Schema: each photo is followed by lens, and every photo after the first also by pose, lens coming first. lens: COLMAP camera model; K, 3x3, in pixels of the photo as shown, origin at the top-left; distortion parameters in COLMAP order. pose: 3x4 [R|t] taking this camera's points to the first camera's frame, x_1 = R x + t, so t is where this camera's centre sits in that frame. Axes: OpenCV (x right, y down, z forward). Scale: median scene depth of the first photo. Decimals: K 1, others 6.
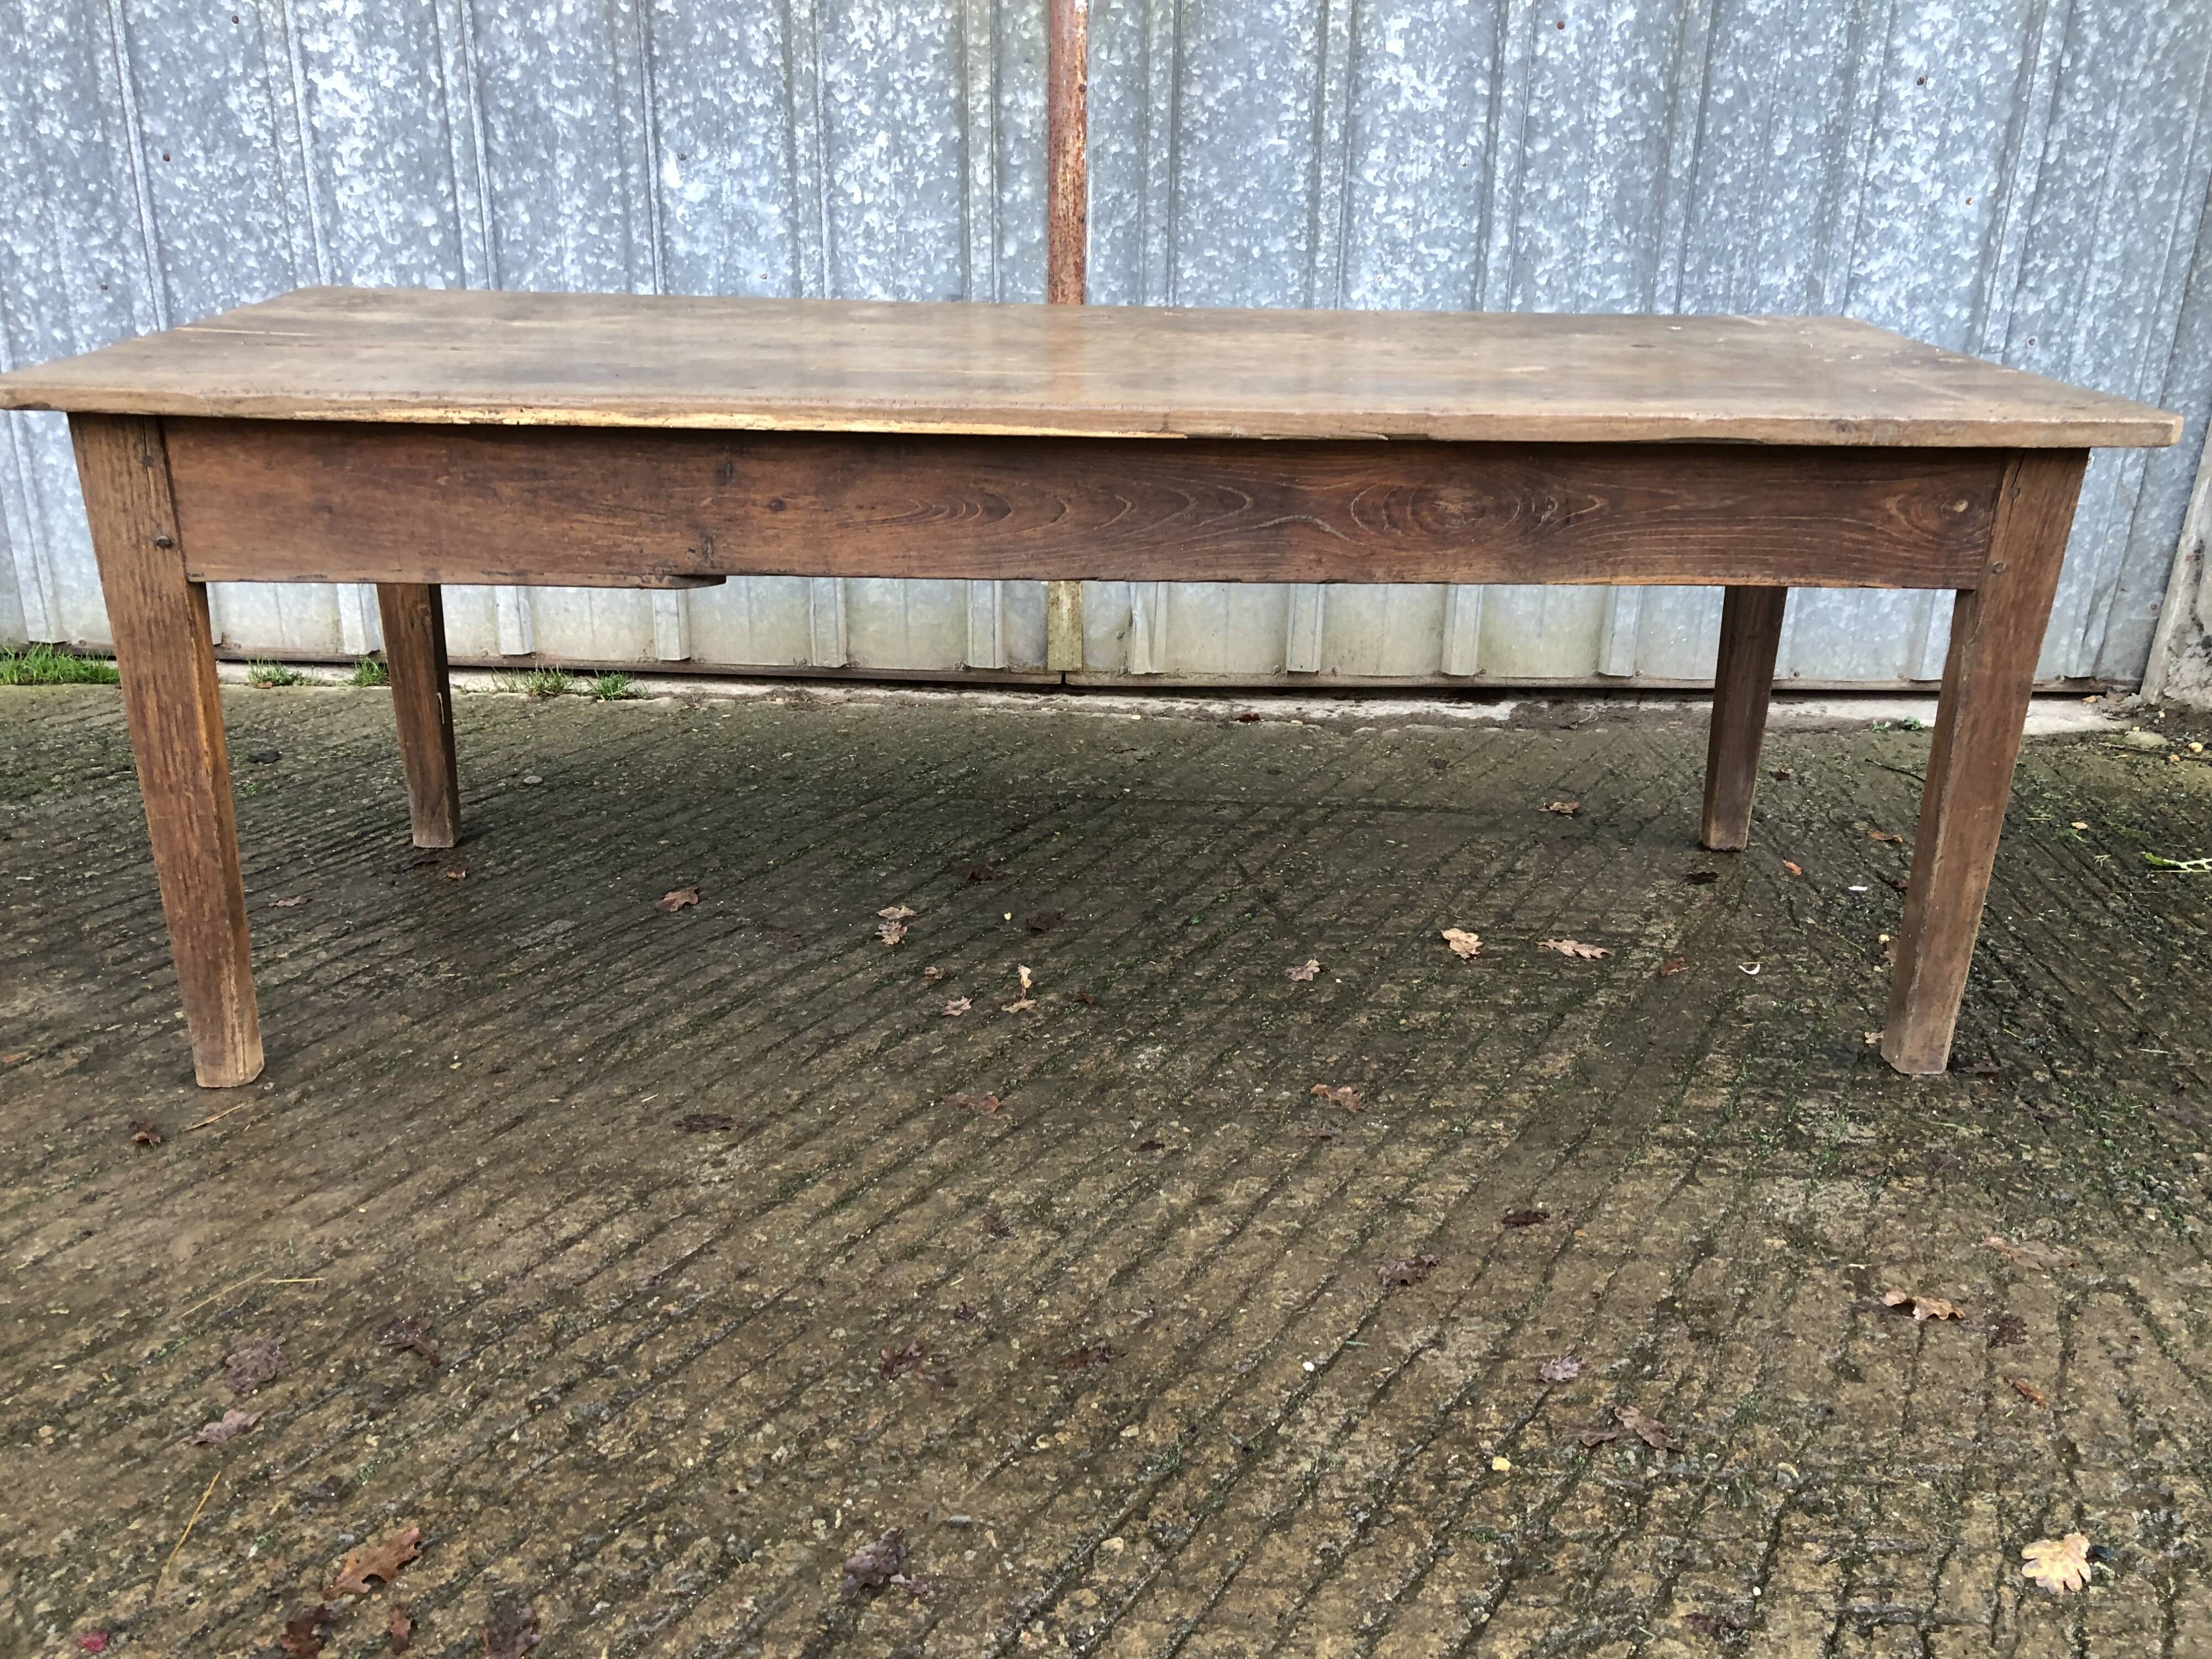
lens RADIAL K [[1824.9, 0, 1125.1], [0, 1824.9, 799.7], [0, 0, 1]] dist [0.015768, 0.001191]
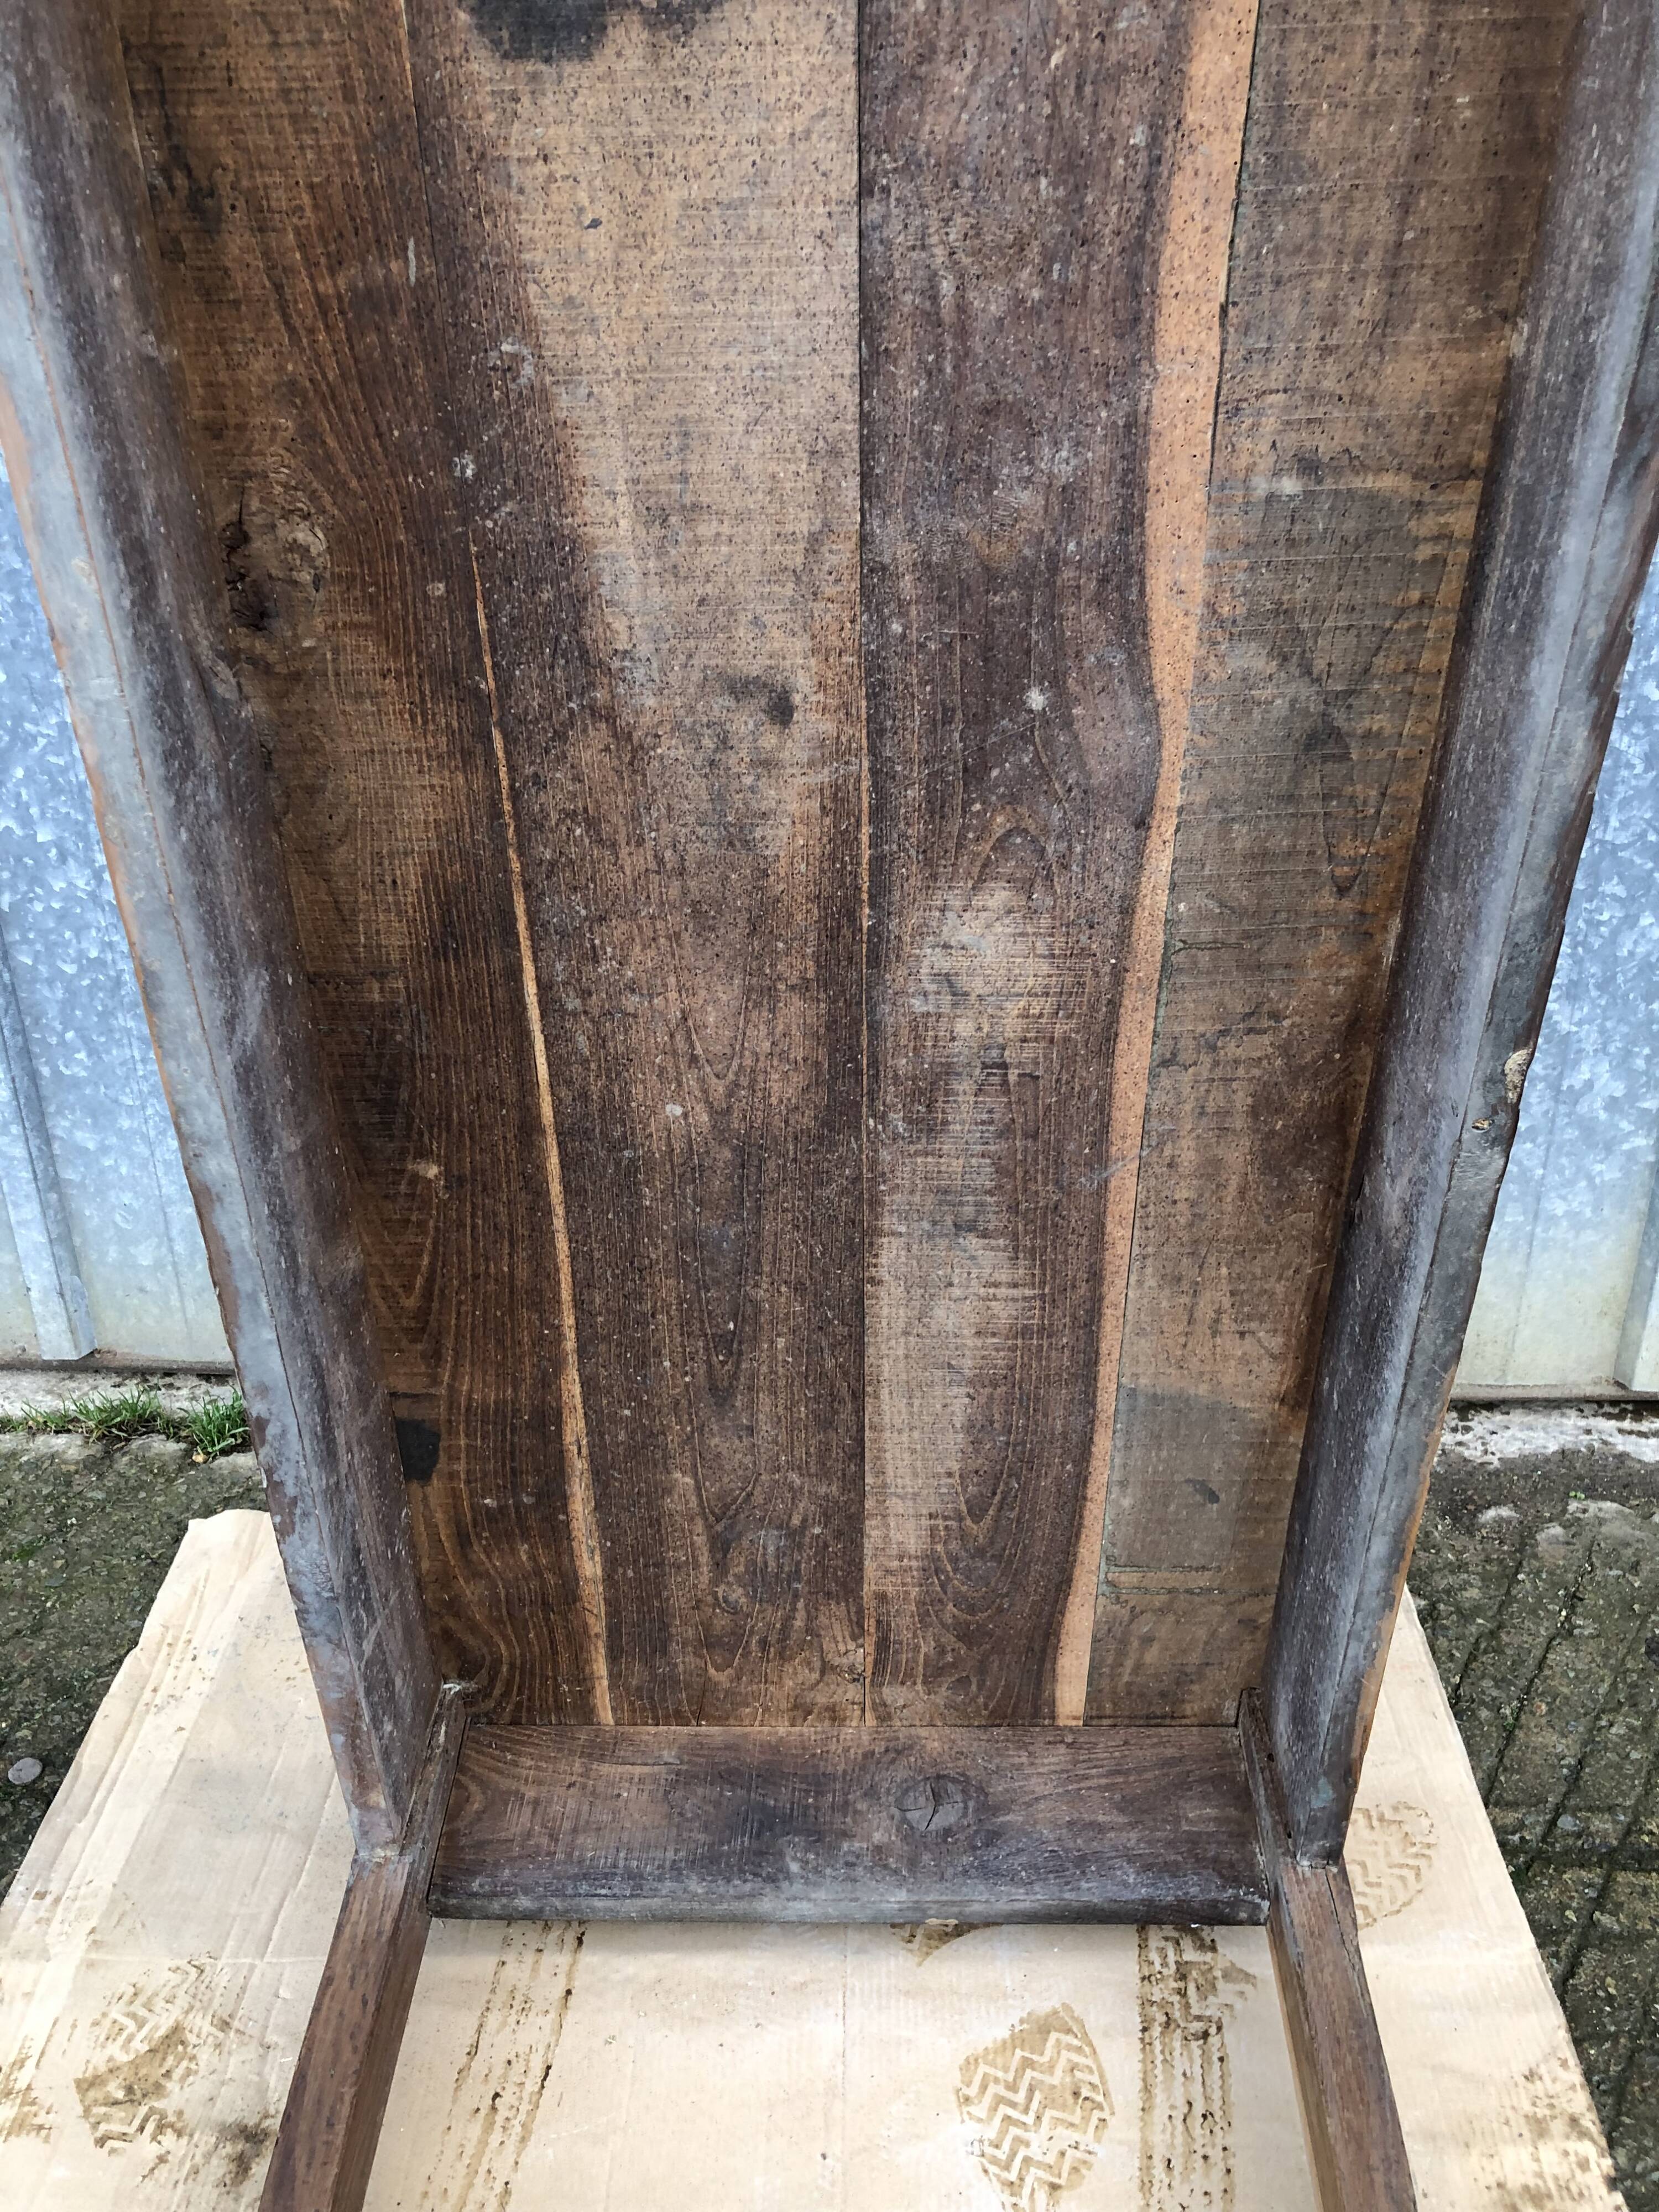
lens RADIAL K [[1824.9, 0, 829.6], [0, 1824.9, 1098.3], [0, 0, 1]] dist [0.015768, 0.001191]
pose [[0.997784, -0.009881, -0.065804, -0.040544], [0.017170, 0.993656, 0.111141, -0.253852], [0.064288, -0.112025, 0.991624, 0.460579]]
